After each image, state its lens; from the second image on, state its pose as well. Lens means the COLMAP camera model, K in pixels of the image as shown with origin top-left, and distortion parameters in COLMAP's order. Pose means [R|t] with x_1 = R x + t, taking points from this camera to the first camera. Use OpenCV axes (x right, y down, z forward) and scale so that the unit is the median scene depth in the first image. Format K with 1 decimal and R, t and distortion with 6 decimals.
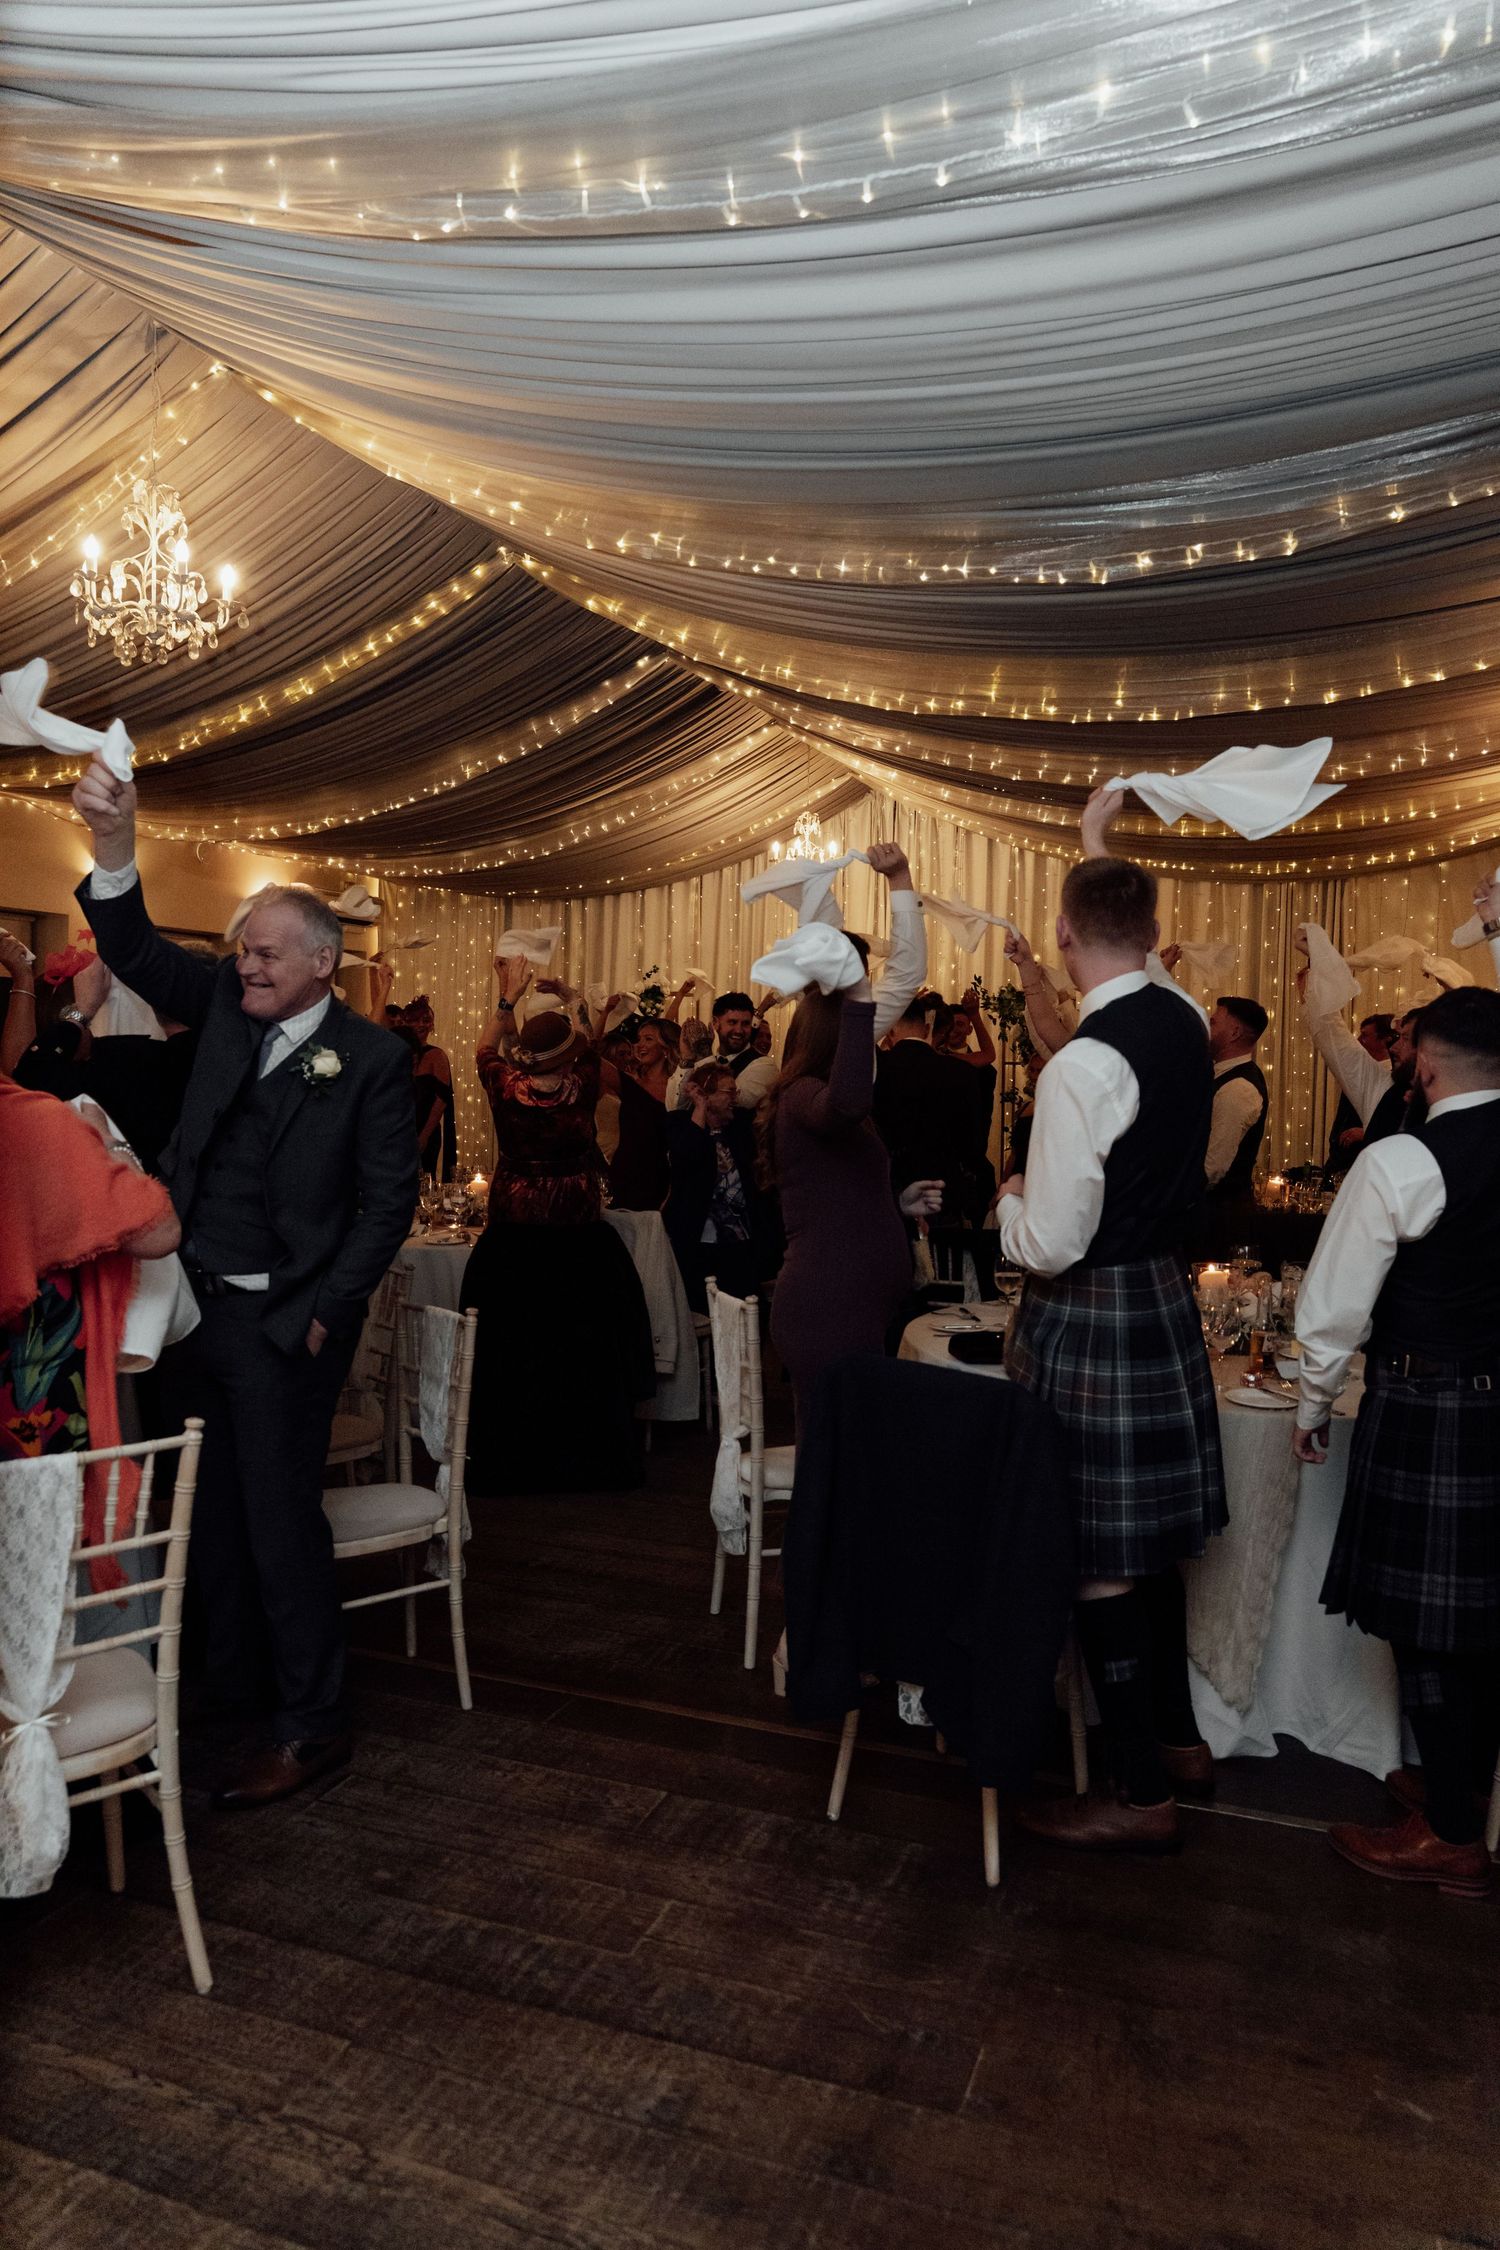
lens RADIAL K [[1517.0, 0, 766.2], [0, 1517.0, 1113.8], [0, 0, 1]] dist [0.012707, -0.017139]
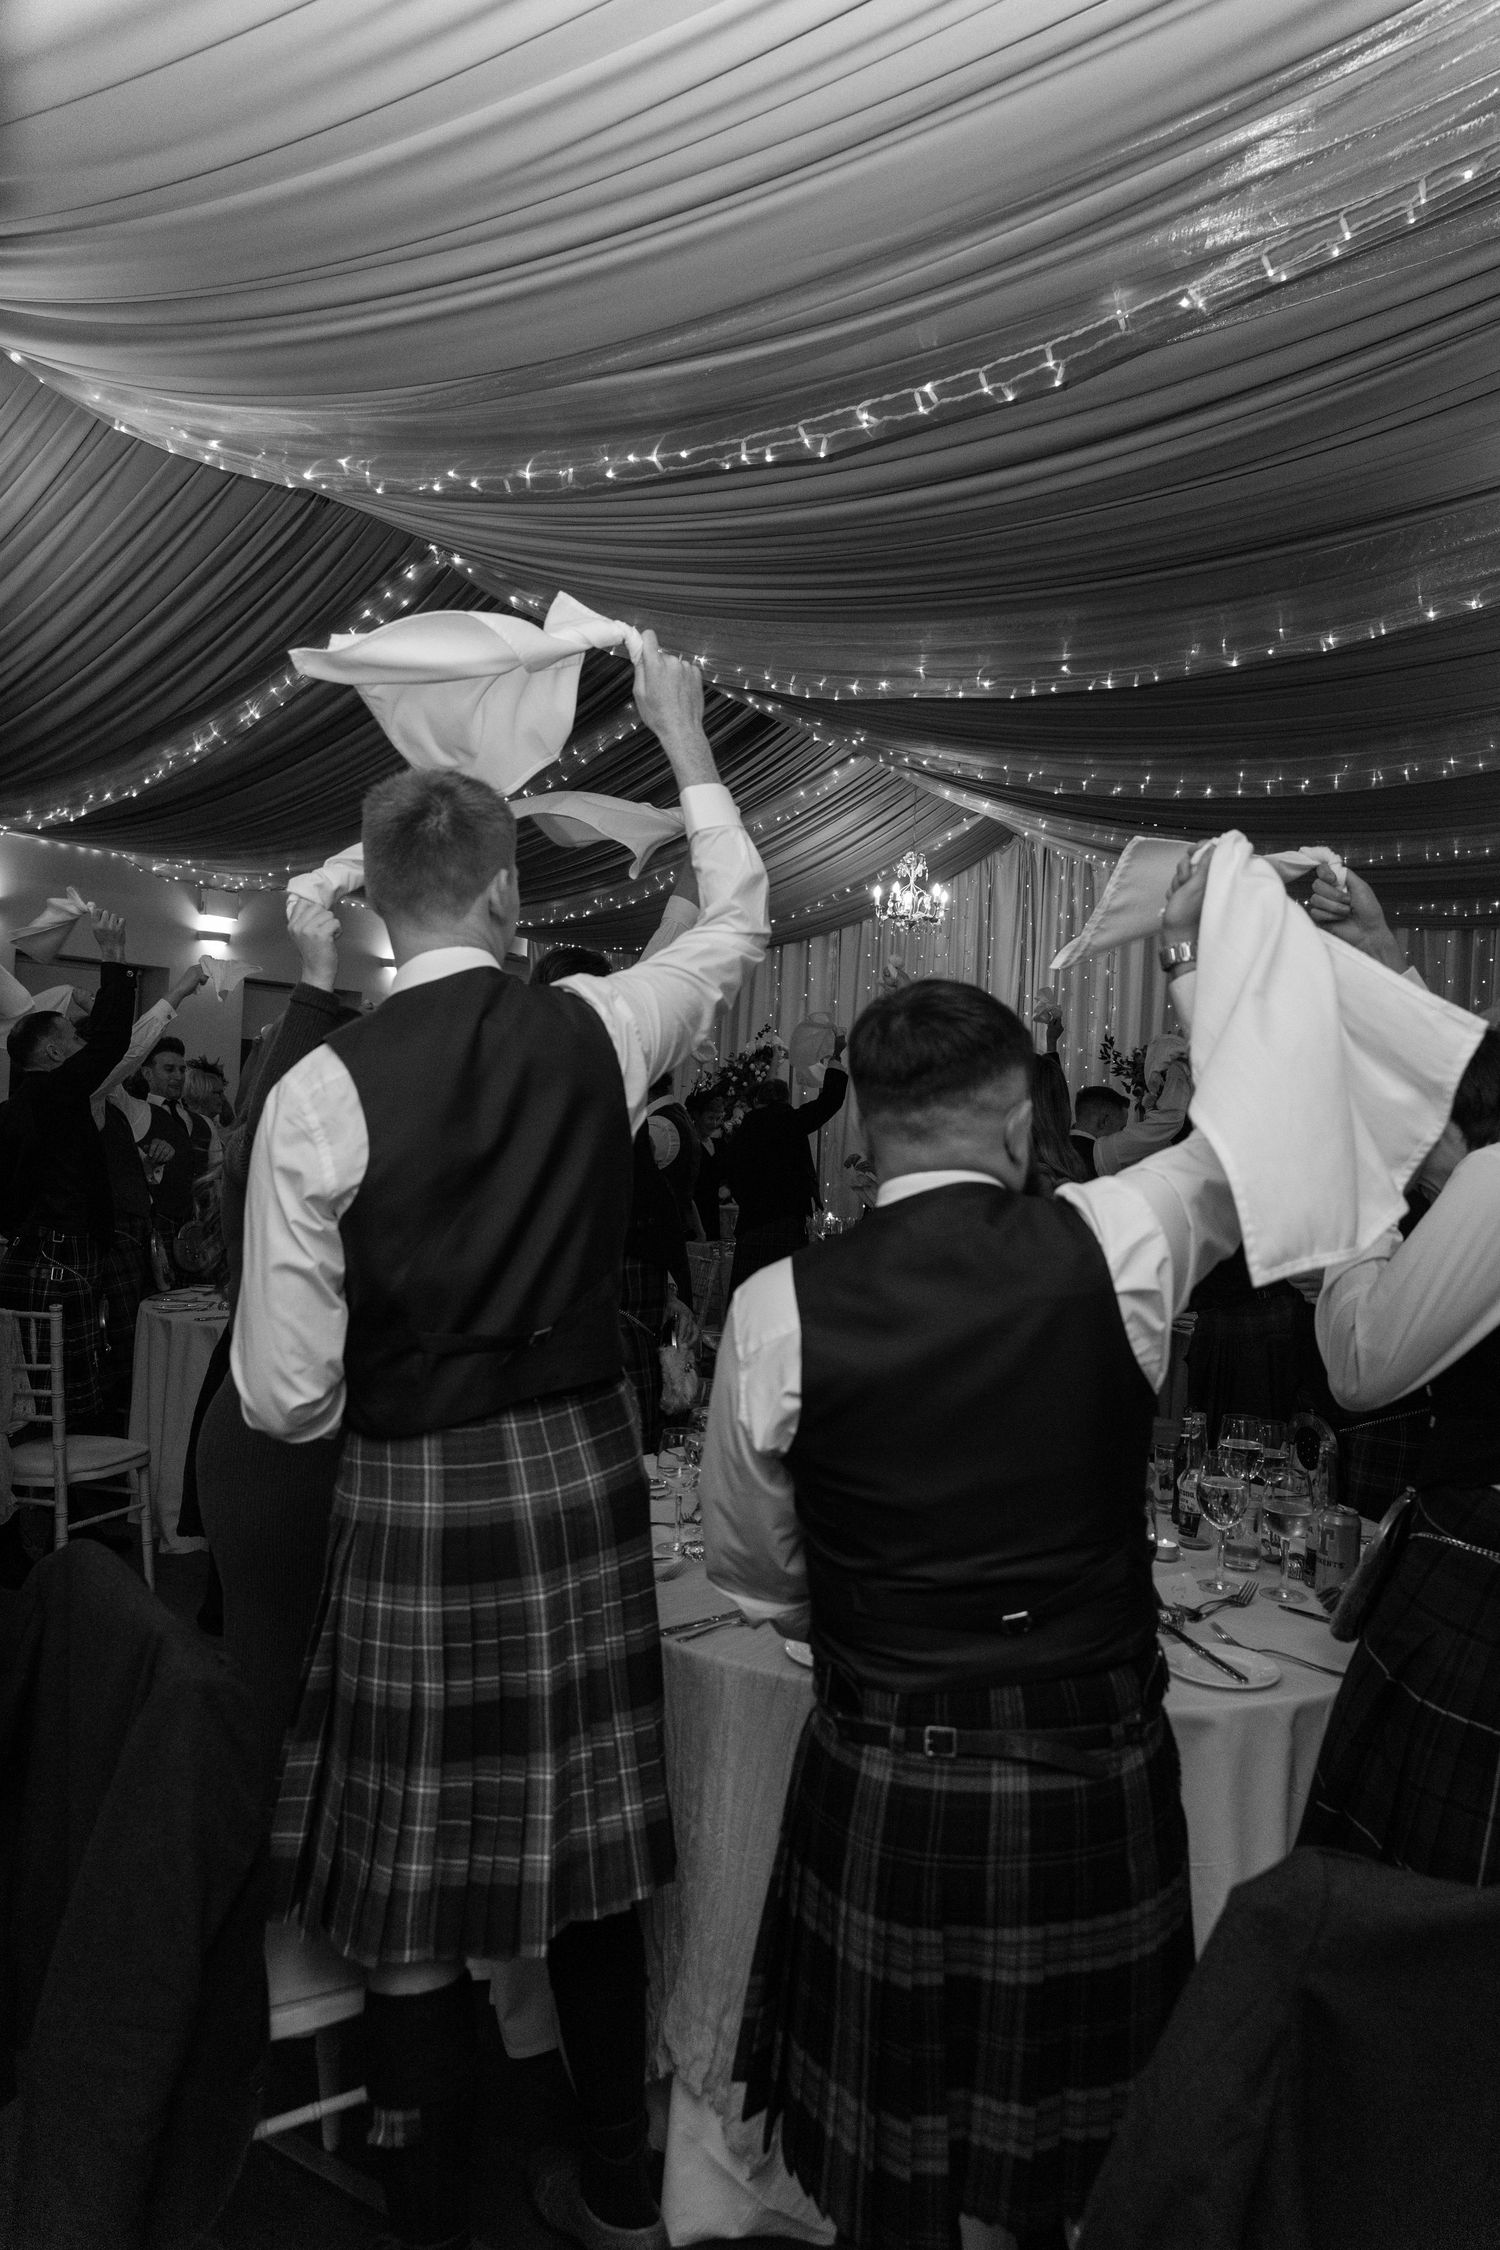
lens RADIAL K [[1517.0, 0, 739.4], [0, 1517.0, 1111.5], [0, 0, 1]] dist [0.012707, -0.017139]
pose [[0.973209, 0.019493, -0.229094, 0.357131], [-0.031111, 0.998400, -0.047209, -0.003467], [0.227807, 0.053072, 0.972259, 0.307543]]
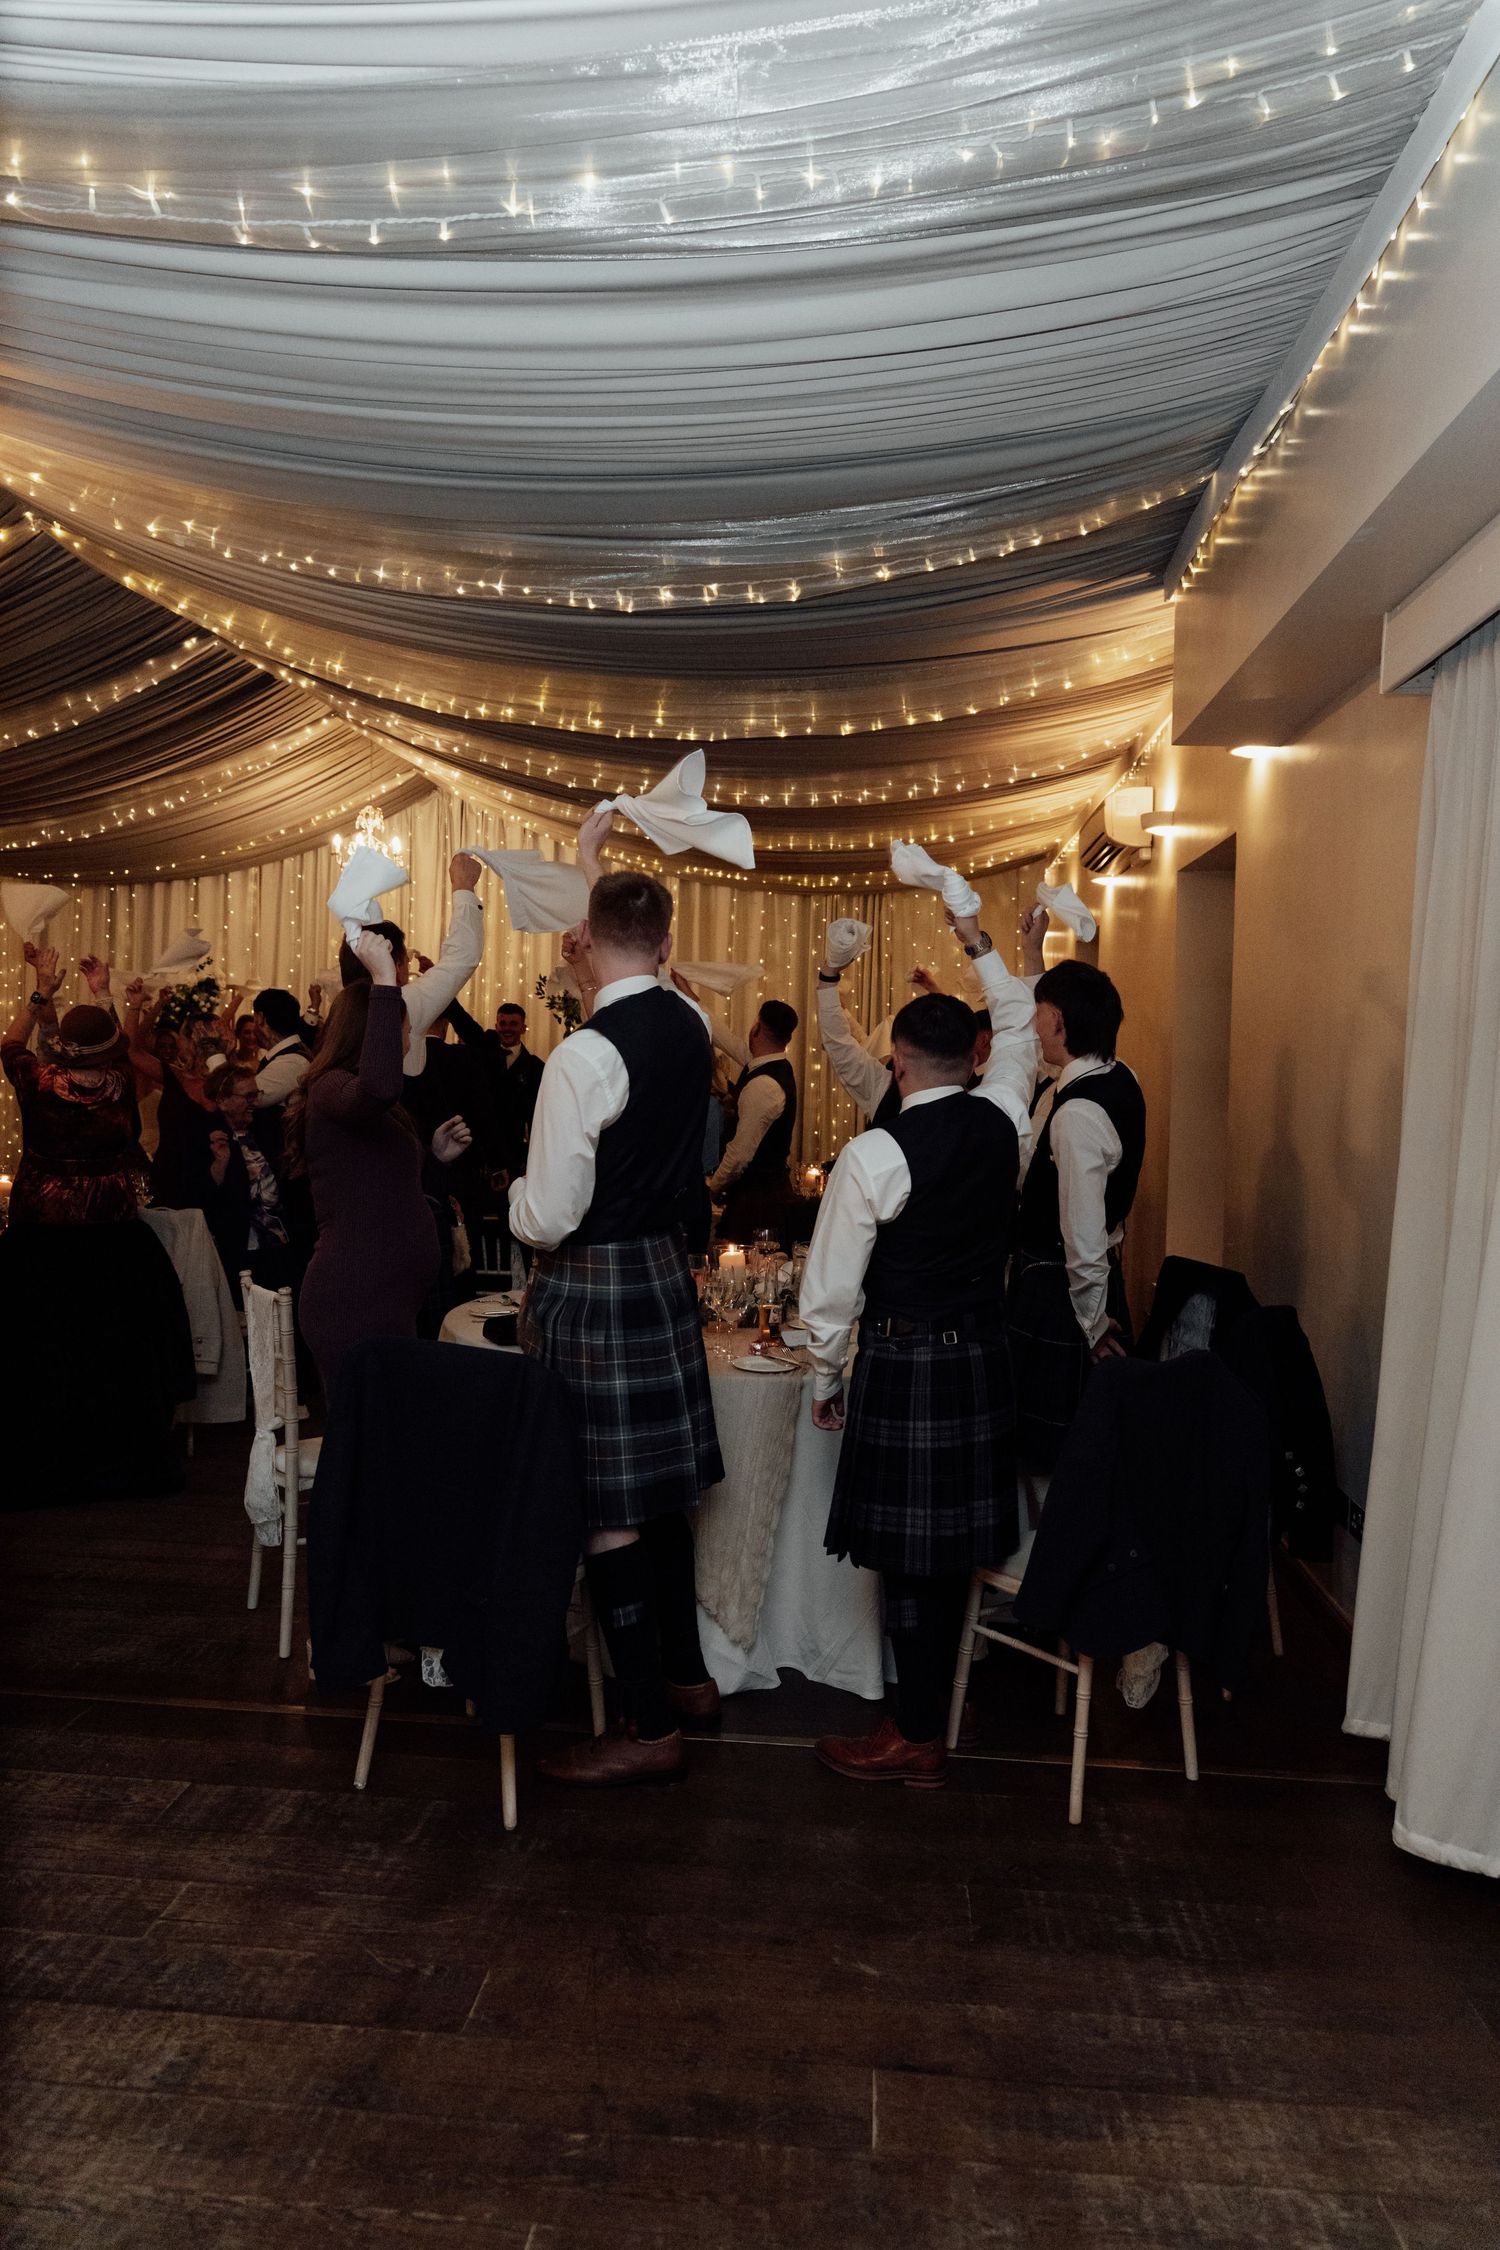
lens RADIAL K [[1517.0, 0, 751.0], [0, 1517.0, 1107.5], [0, 0, 1]] dist [0.012707, -0.017139]
pose [[0.965942, -0.000034, 0.258758, 0.027779], [0.001070, 0.999992, -0.003861, 0.005094], [-0.258756, 0.004007, 0.965934, -0.056427]]
